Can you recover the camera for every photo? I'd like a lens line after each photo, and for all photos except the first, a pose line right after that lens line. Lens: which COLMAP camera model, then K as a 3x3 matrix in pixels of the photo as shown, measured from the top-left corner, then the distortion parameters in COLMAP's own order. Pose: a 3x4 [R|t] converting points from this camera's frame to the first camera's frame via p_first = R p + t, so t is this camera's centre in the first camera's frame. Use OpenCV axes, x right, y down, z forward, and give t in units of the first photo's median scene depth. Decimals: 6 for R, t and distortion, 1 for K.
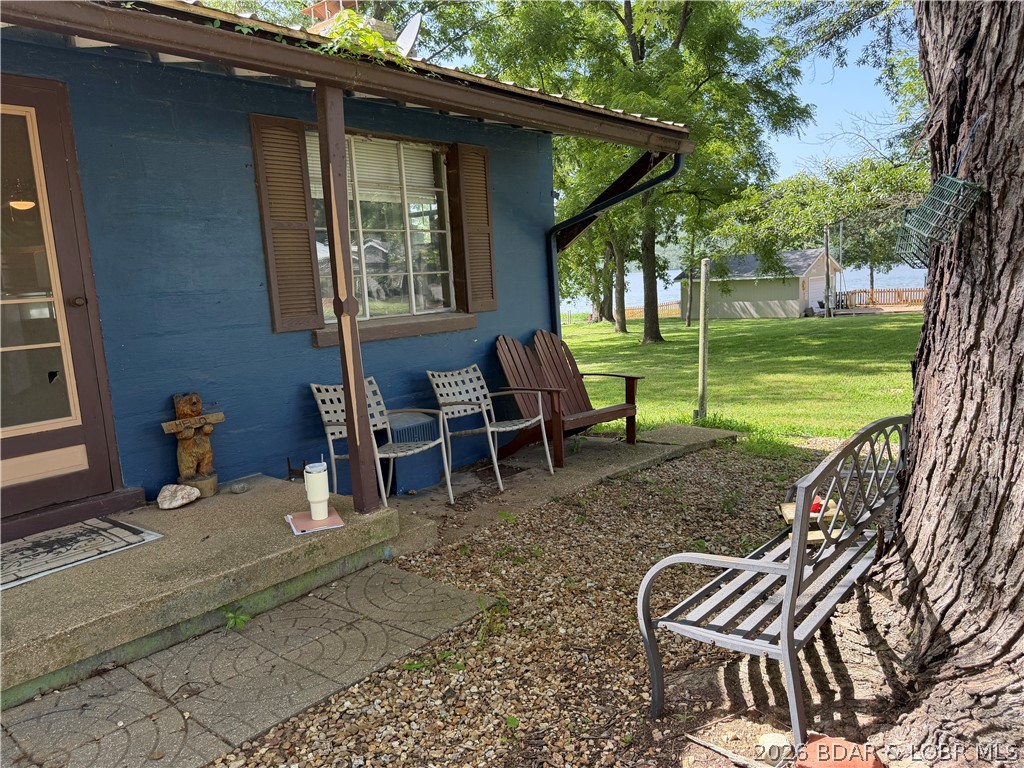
lens RADIAL K [[723.1, 0, 515.0], [0, 723.1, 396.7], [0, 0, 1]] dist [0.004232, -0.003505]
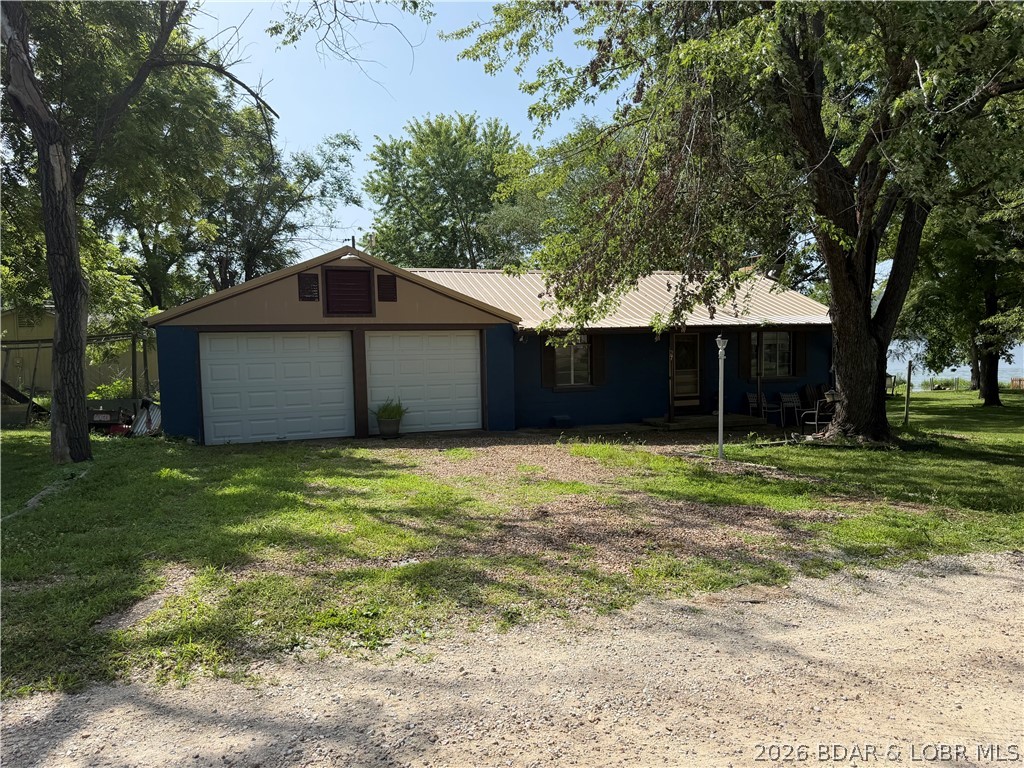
lens RADIAL K [[723.1, 0, 515.0], [0, 723.1, 396.7], [0, 0, 1]] dist [0.004232, -0.003505]
pose [[0.856132, 0.067283, -0.512358, 0.536235], [-0.104323, 0.993577, -0.043844, 0.254311], [0.506117, 0.090988, 0.857652, -2.462871]]
